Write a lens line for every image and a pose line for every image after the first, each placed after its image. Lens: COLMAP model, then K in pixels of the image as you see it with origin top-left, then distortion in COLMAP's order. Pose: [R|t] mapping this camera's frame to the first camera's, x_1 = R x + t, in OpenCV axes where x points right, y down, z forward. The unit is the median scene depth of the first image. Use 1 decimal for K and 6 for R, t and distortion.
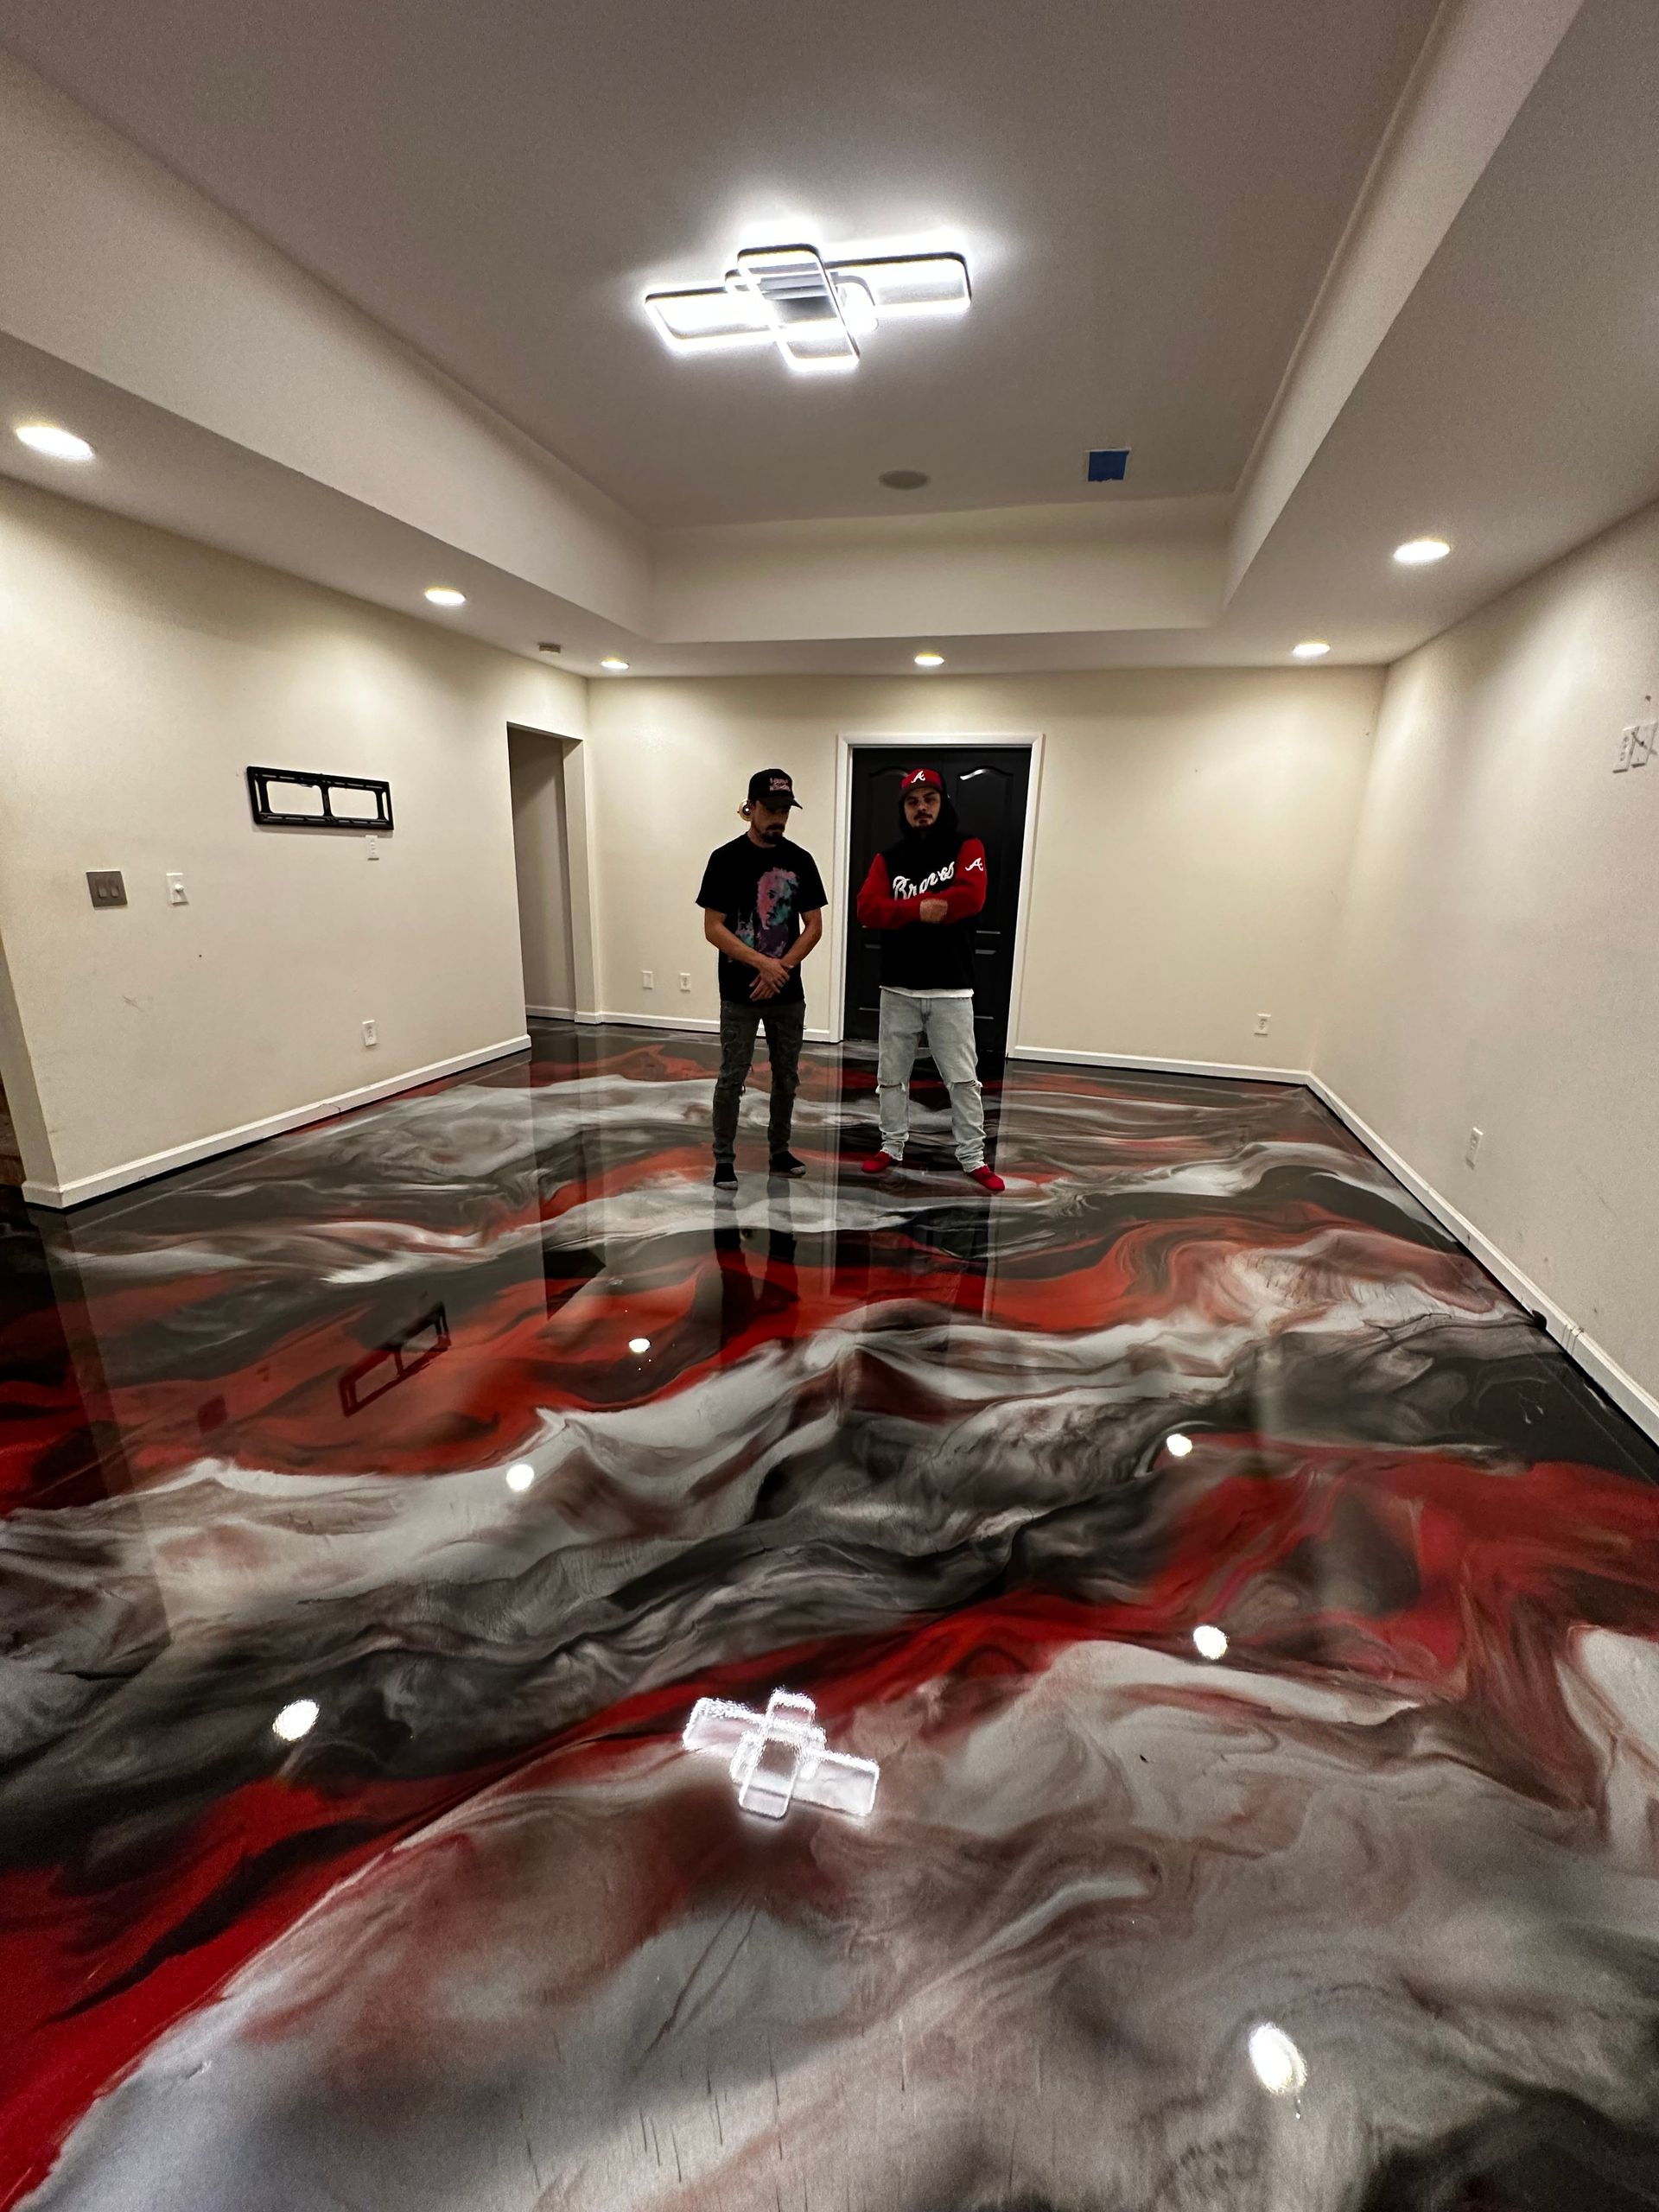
lens RADIAL K [[883.1, 0, 832.7], [0, 883.1, 1107.0], [0, 0, 1]] dist [-0.002559, 0.000193]
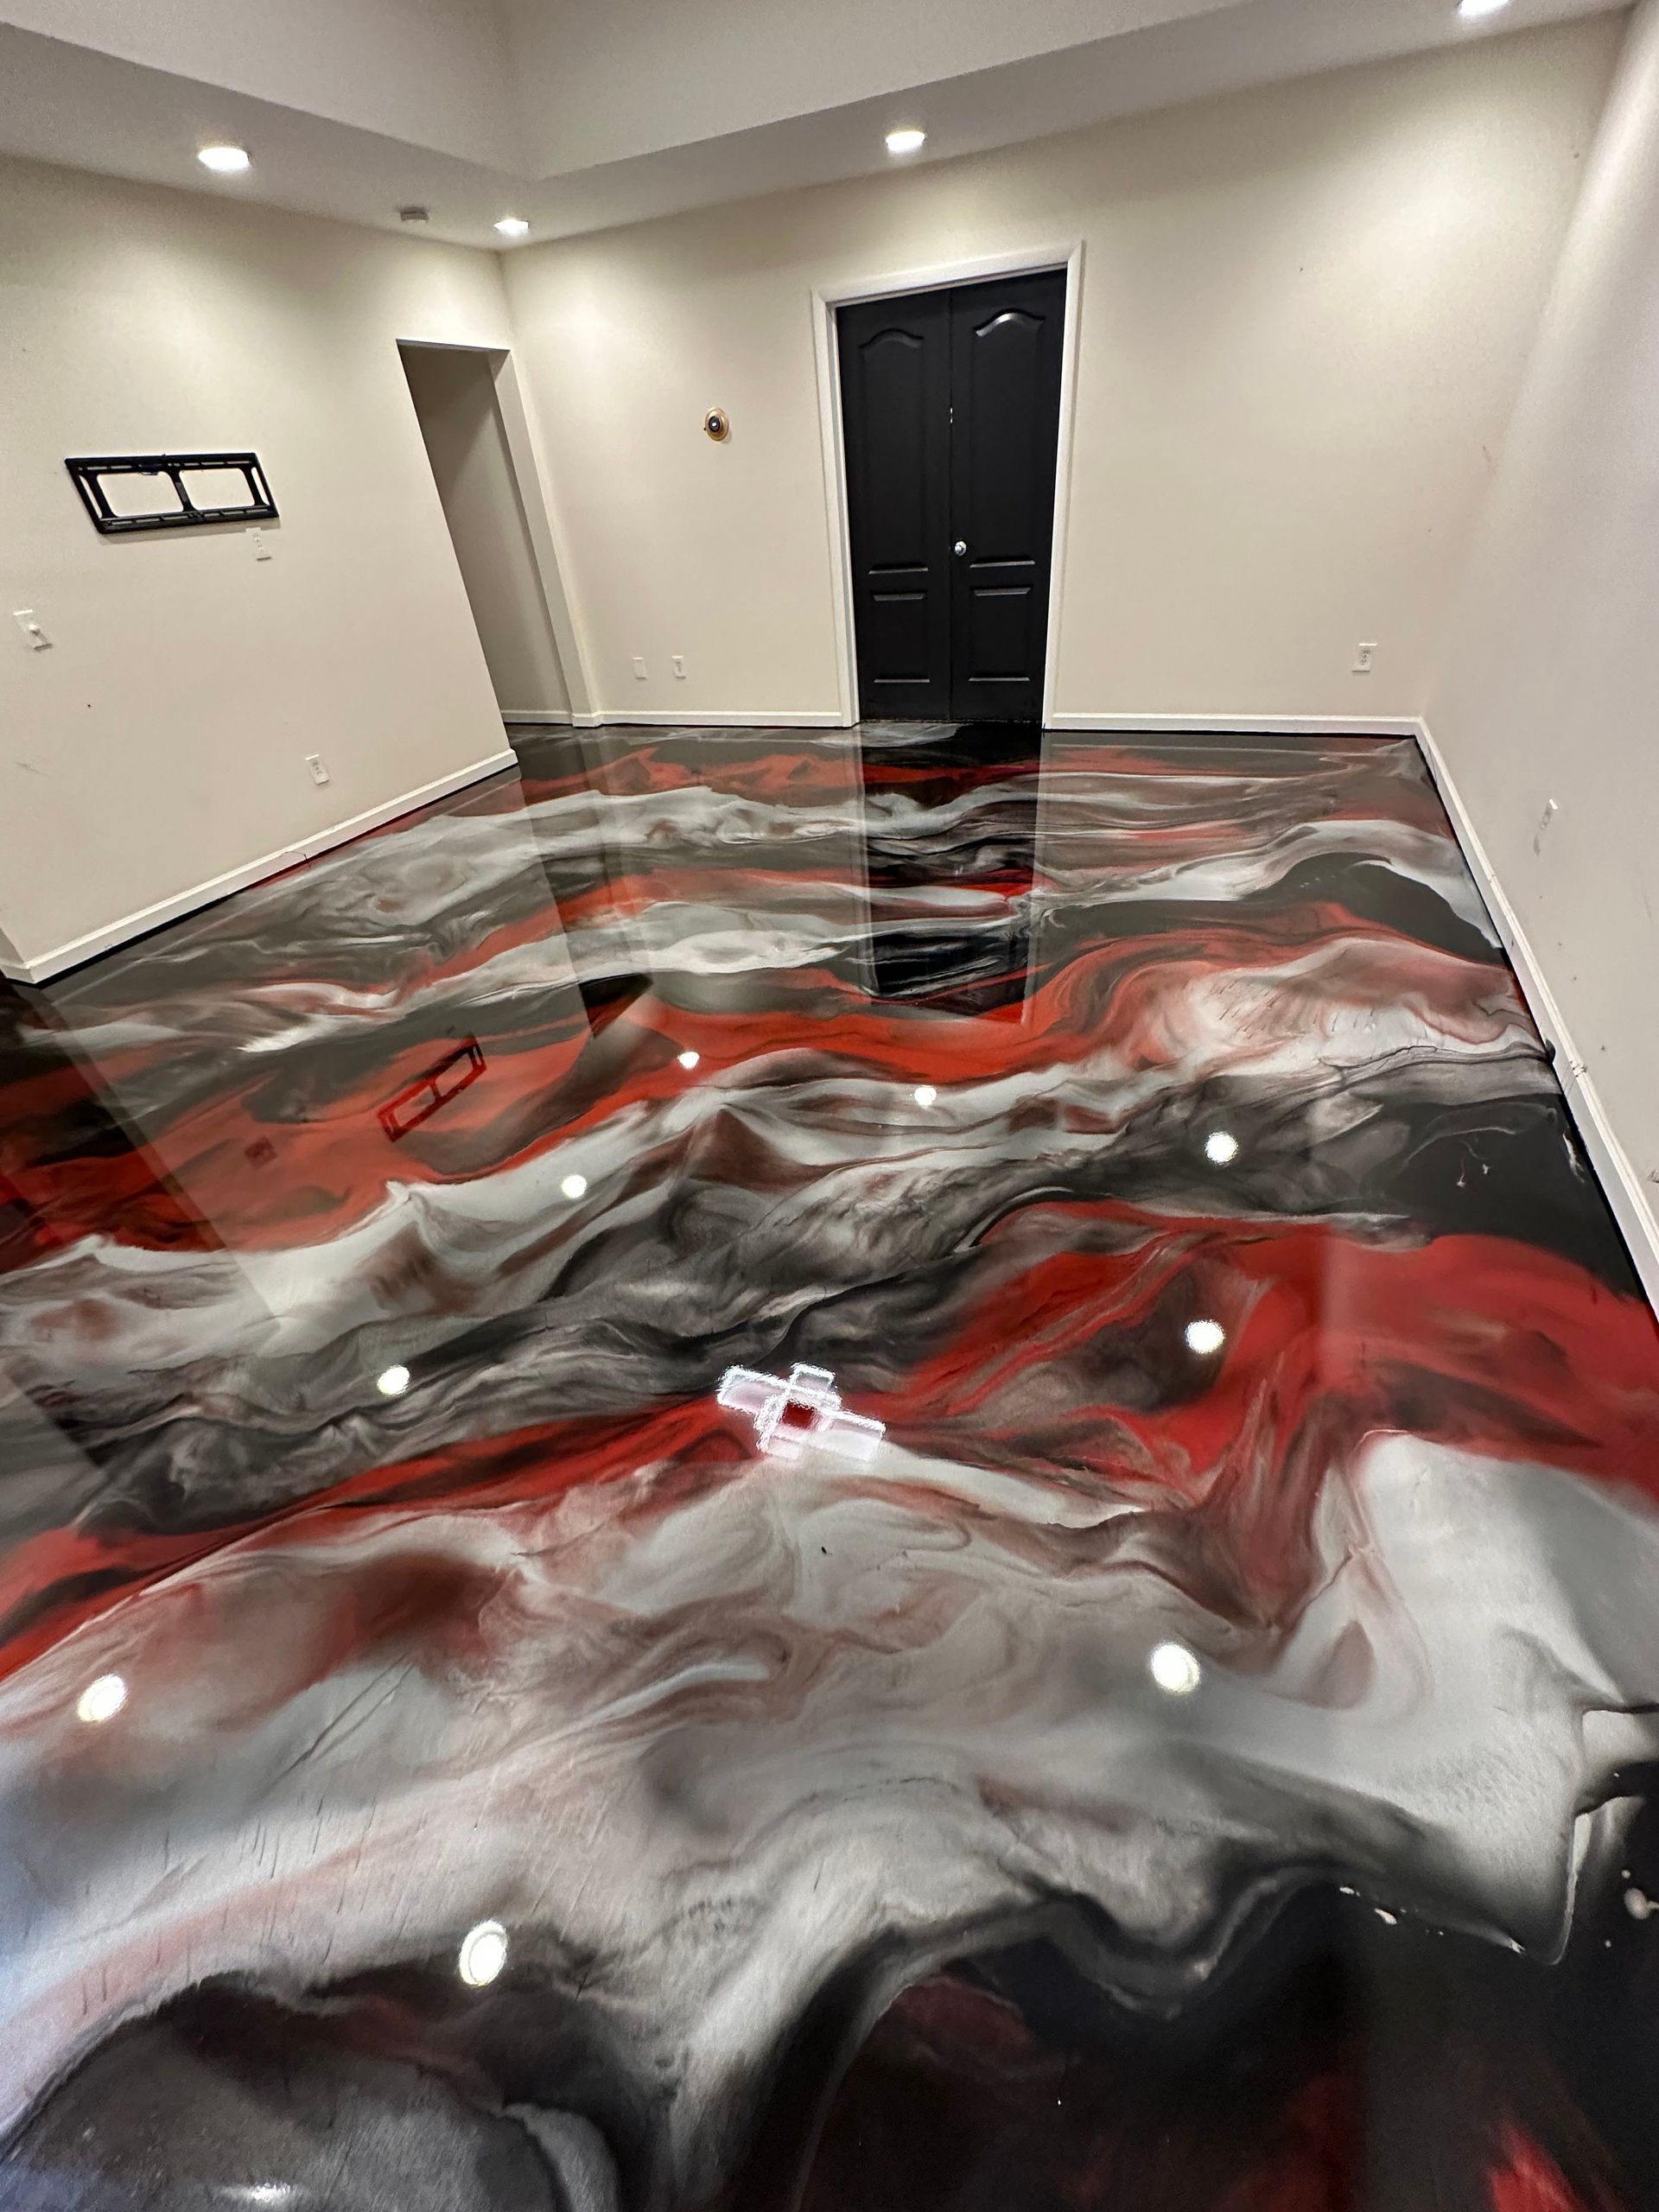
lens RADIAL K [[883.1, 0, 832.4], [0, 883.1, 1106.2], [0, 0, 1]] dist [-0.002559, 0.000193]
pose [[0.986969, -0.020476, -0.159599, 0.329865], [0.074147, 0.938162, 0.338163, -0.047243], [0.142806, -0.345590, 0.927456, 0.149896]]
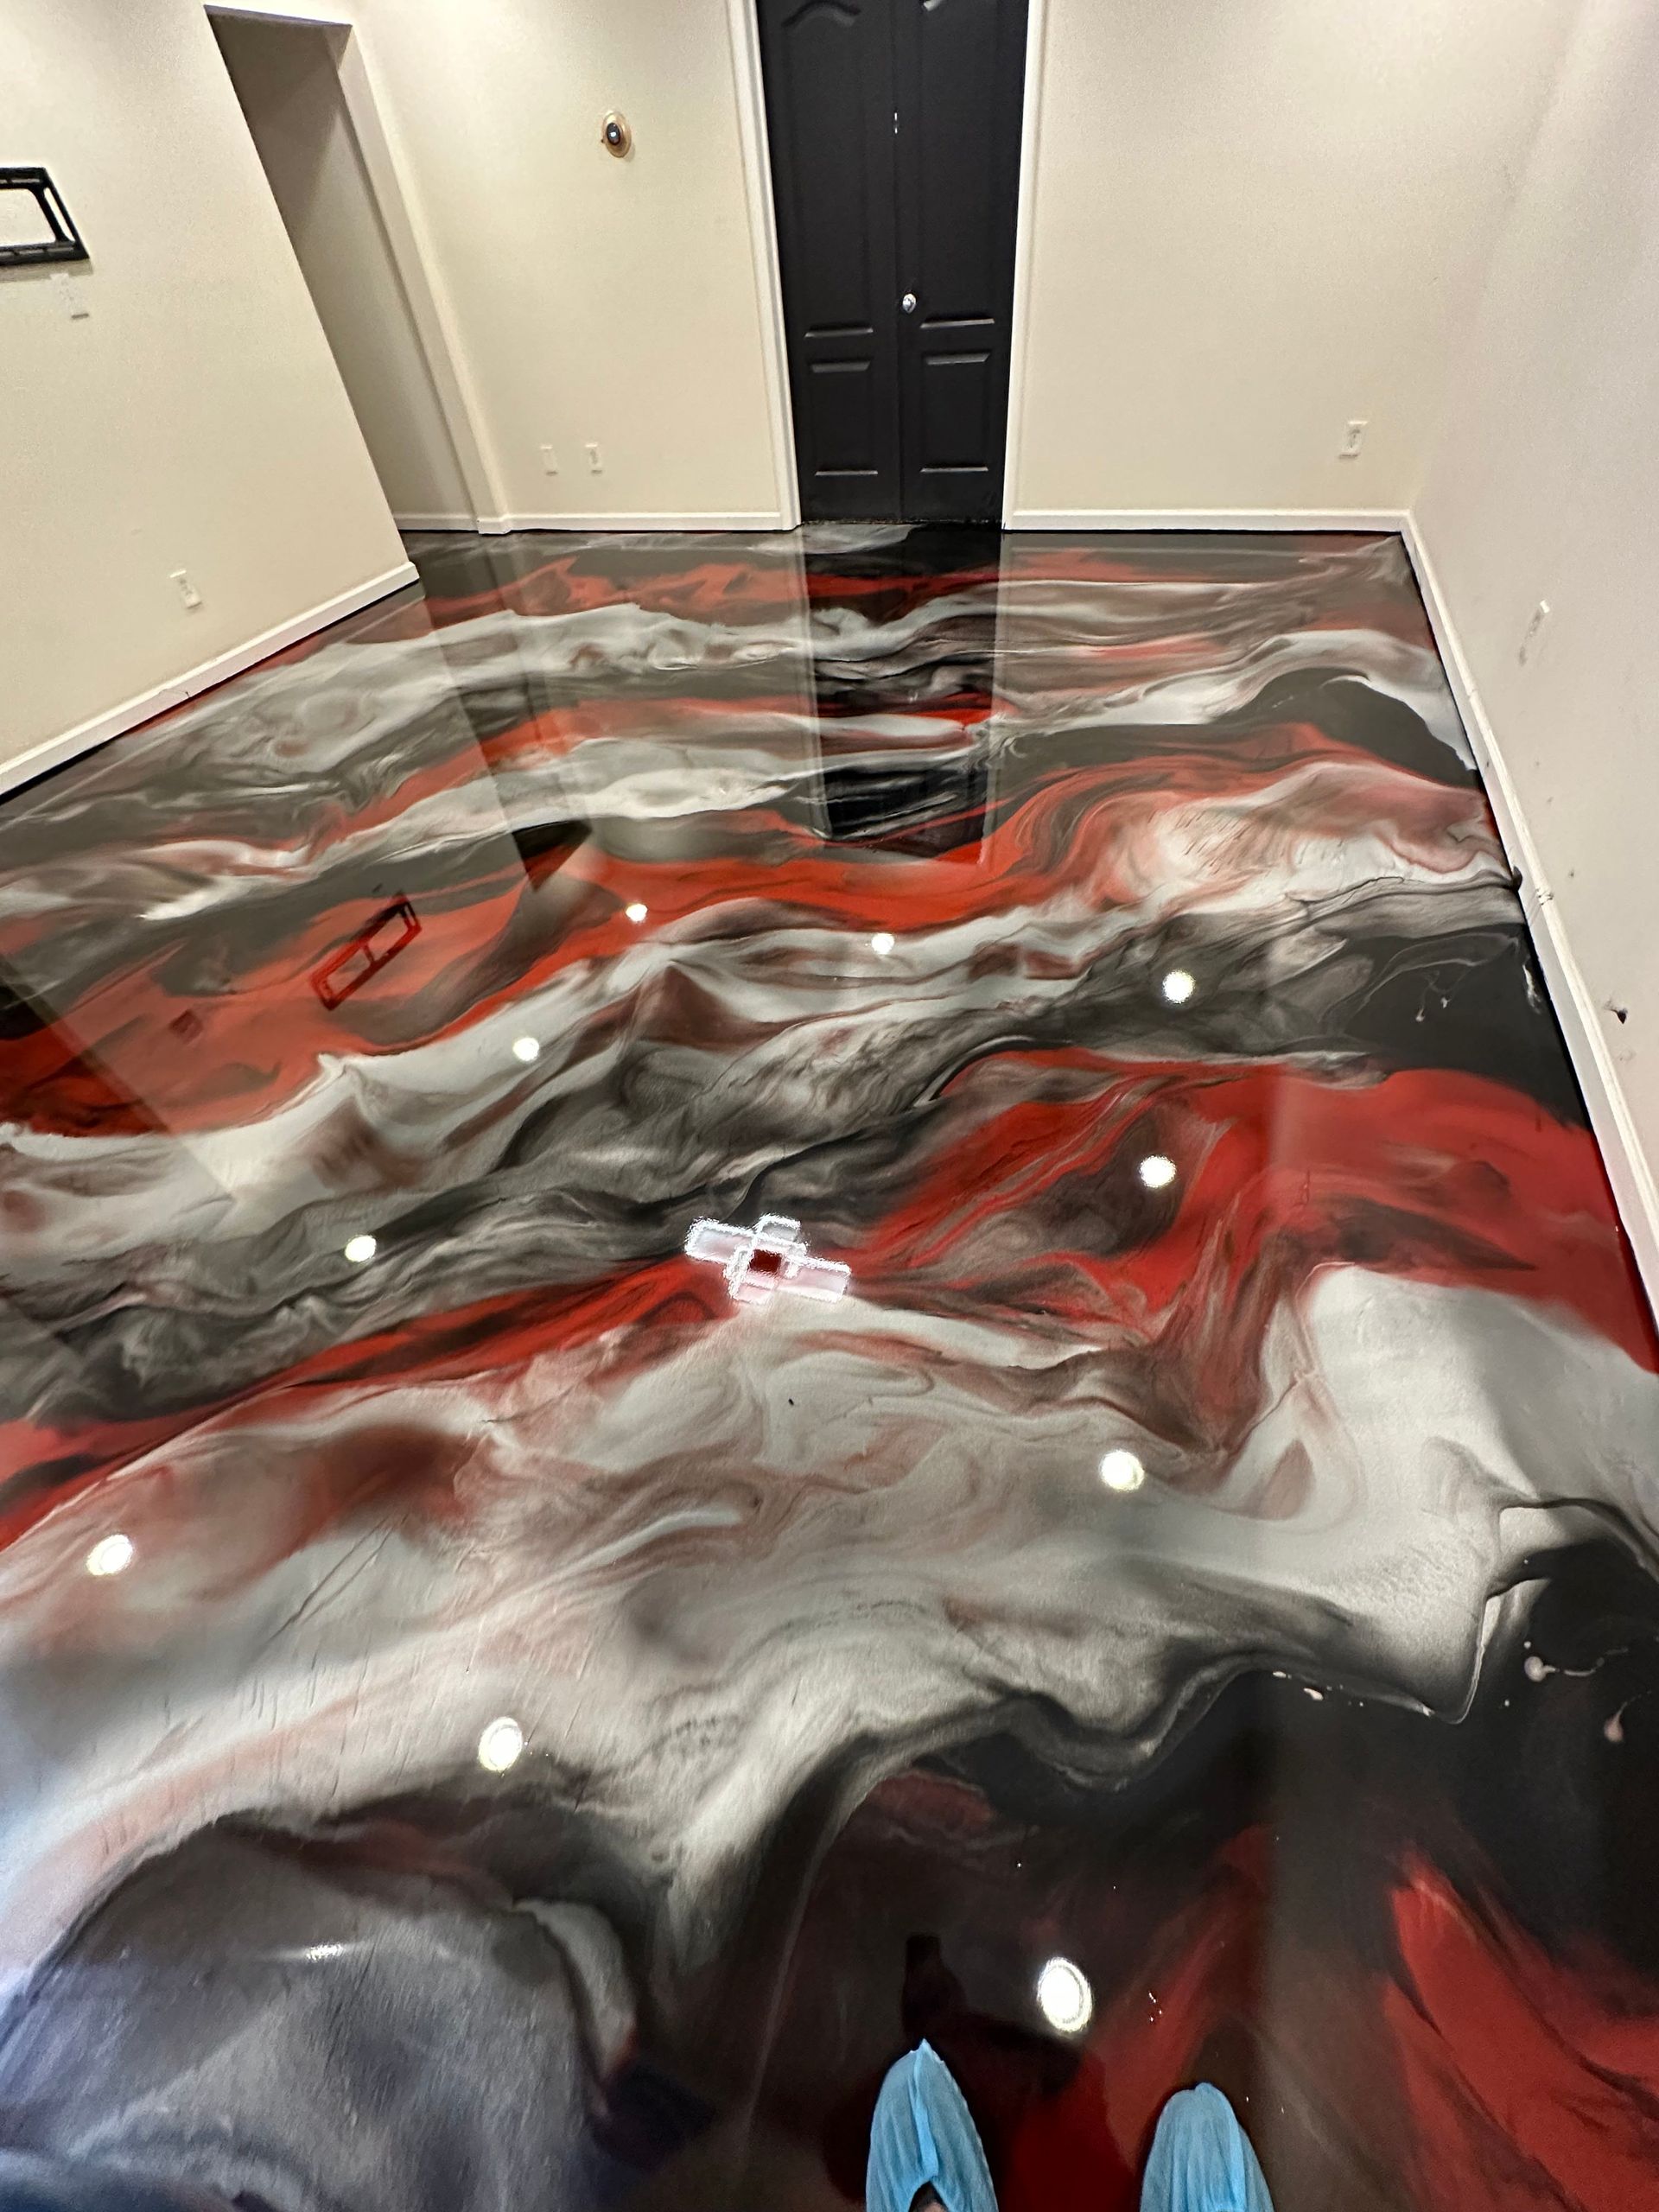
lens RADIAL K [[883.1, 0, 833.6], [0, 883.1, 1107.7], [0, 0, 1]] dist [-0.002559, 0.000193]
pose [[0.992405, -0.032004, -0.118776, 0.330752], [0.087213, 0.864001, 0.495879, -0.038995], [0.086753, -0.502472, 0.860230, 0.180438]]
